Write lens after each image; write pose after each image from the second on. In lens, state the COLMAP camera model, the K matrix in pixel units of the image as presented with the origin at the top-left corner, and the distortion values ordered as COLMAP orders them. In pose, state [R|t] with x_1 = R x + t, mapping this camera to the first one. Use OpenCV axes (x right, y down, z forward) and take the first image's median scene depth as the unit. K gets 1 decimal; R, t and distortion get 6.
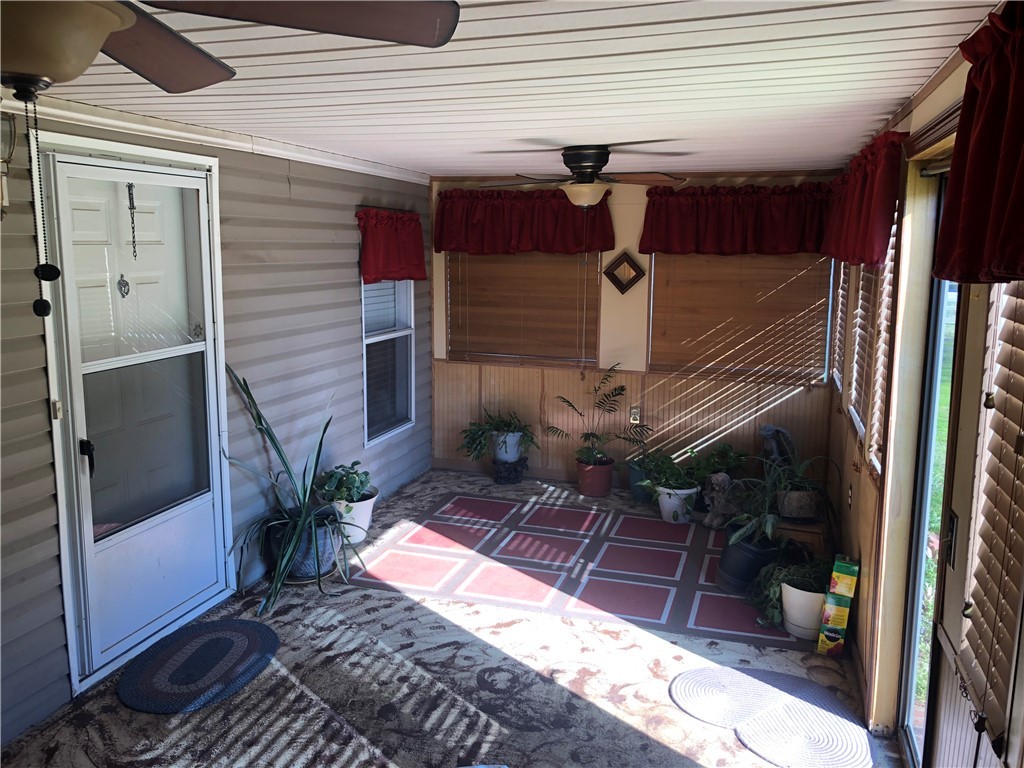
lens RADIAL K [[831.5, 0, 505.5], [0, 831.5, 370.6], [0, 0, 1]] dist [0.013934, -0.011708]
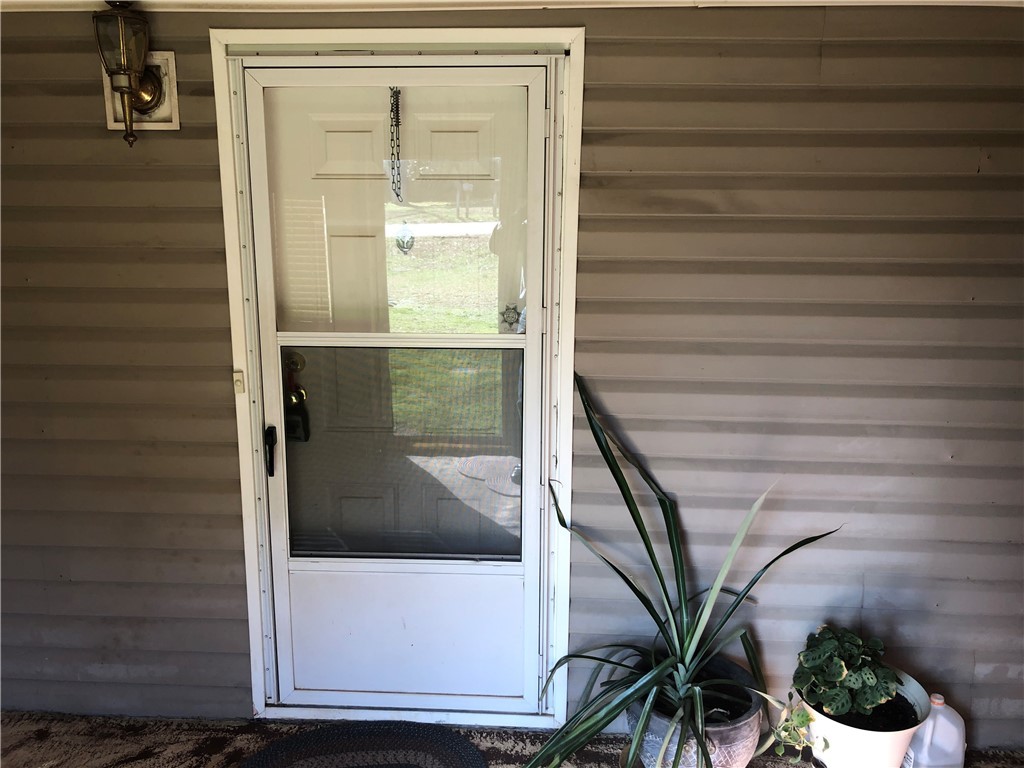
lens RADIAL K [[850.4, 0, 501.3], [0, 850.4, 370.3], [0, 0, 1]] dist [0.034453, -0.016432]
pose [[0.250408, 0.192946, -0.948719, 0.253309], [-0.151714, 0.975653, 0.158380, -0.107980], [0.956179, 0.104274, 0.273584, 0.807492]]
